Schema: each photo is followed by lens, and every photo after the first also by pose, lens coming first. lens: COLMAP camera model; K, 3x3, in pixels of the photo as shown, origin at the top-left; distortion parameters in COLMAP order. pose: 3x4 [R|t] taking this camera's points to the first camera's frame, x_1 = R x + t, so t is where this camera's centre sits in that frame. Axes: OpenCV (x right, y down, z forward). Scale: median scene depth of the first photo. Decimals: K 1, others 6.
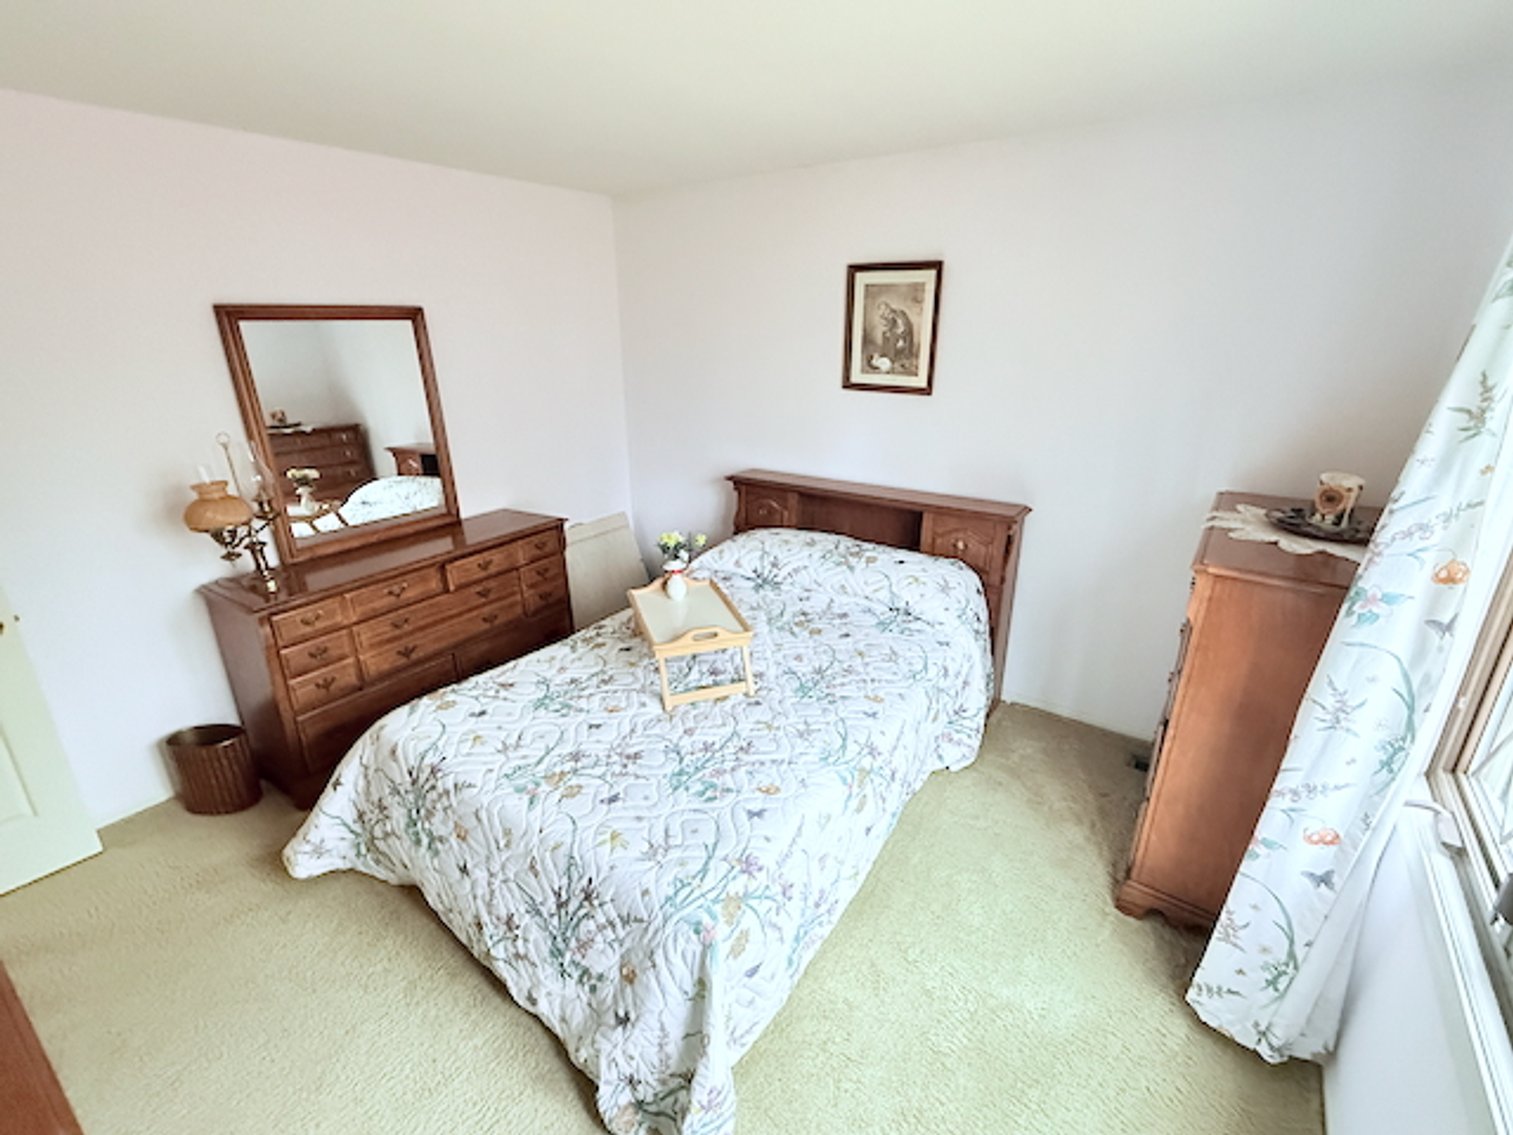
lens RADIAL K [[694.2, 0, 759.1], [0, 694.2, 572.1], [0, 0, 1]] dist [-0.014215, 0.000025]
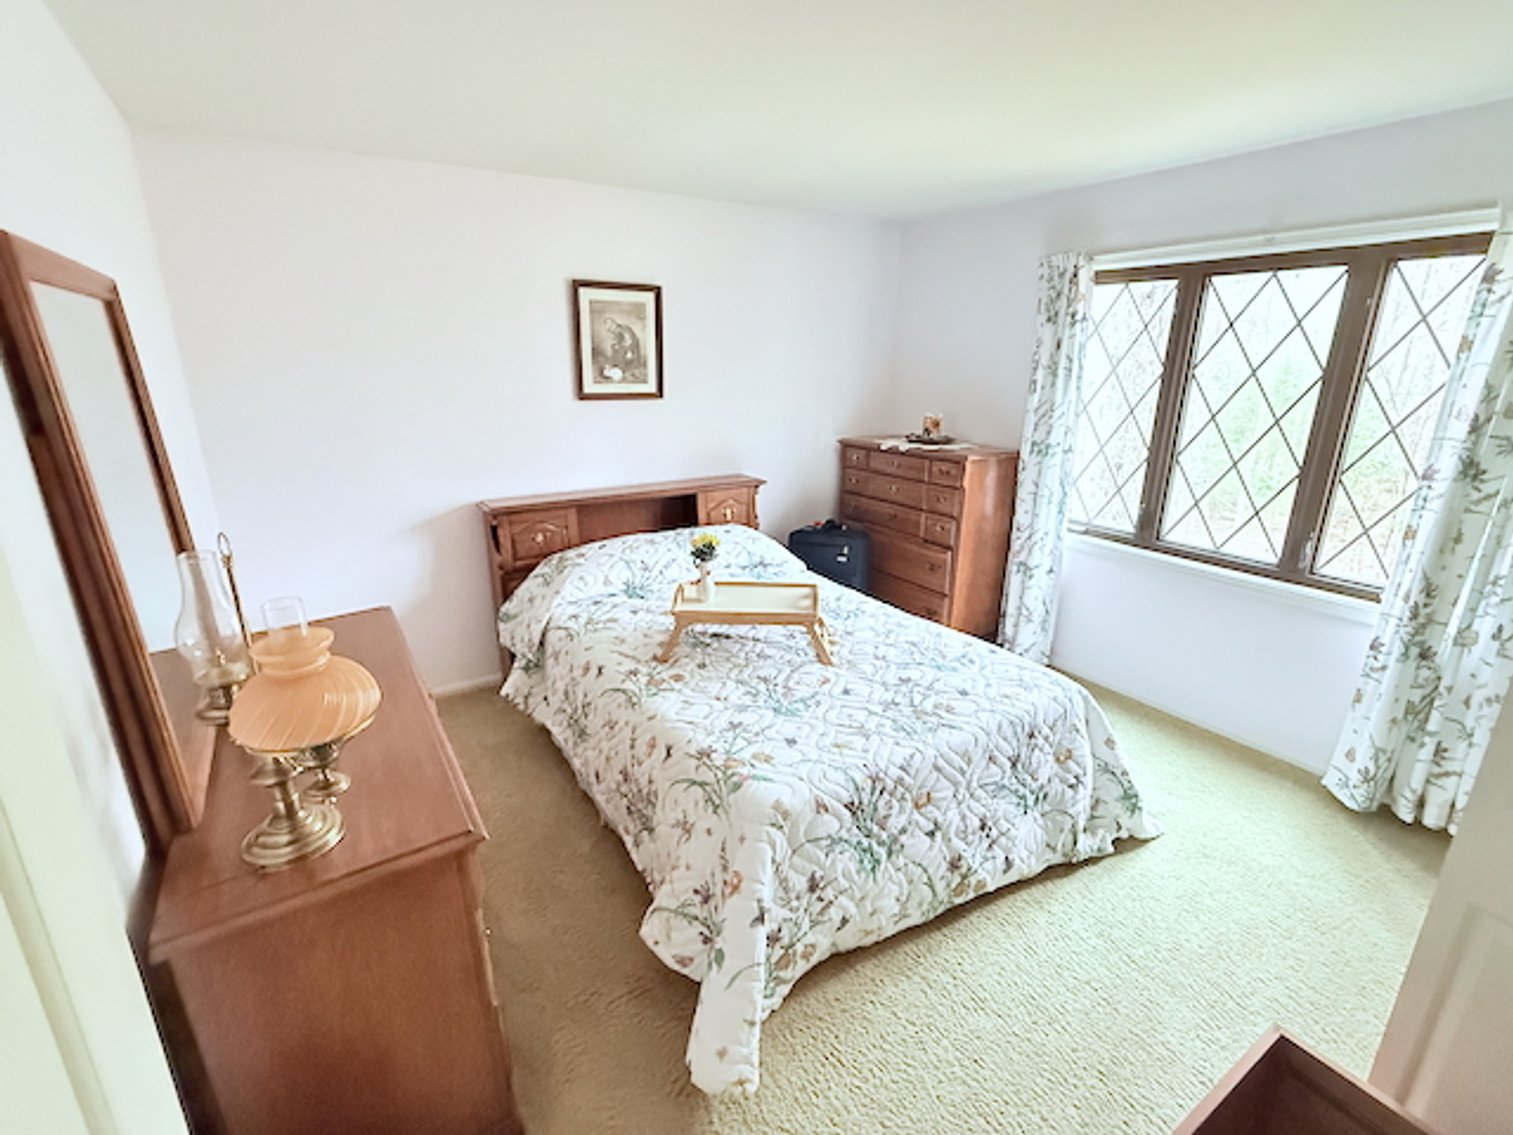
lens RADIAL K [[694.2, 0, 756.2], [0, 694.2, 572.4], [0, 0, 1]] dist [-0.014215, 0.000025]
pose [[0.376526, -0.268888, 0.886526, -0.806839], [0.312484, 0.937732, 0.151700, -0.107220], [-0.872113, 0.219906, 0.437104, 0.411275]]
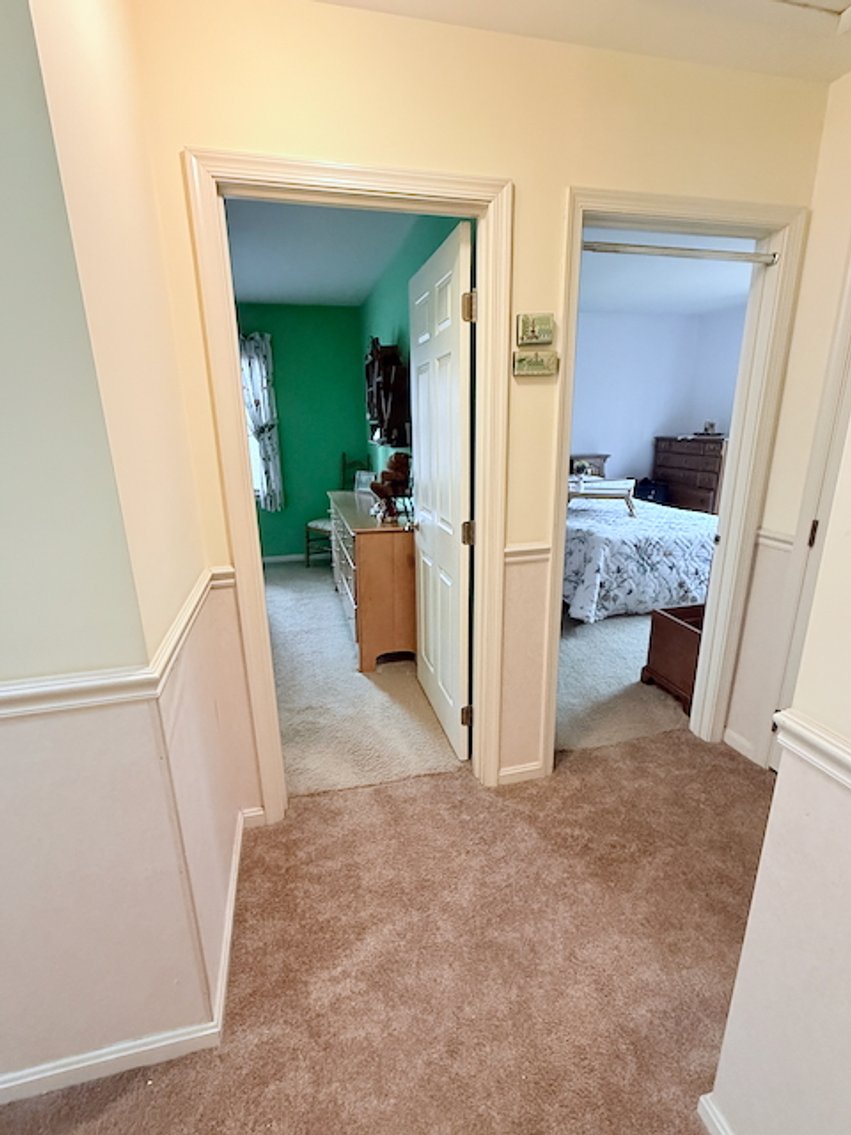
lens RADIAL K [[520.8, 0, 432.5], [0, 520.8, 560.5], [0, 0, 1]] dist [-0.014215, 0.000025]
pose [[0.645572, -0.207585, 0.734946, -1.447880], [0.268692, 0.962559, 0.035857, 0.056852], [-0.714872, 0.174325, 0.677177, 0.191646]]
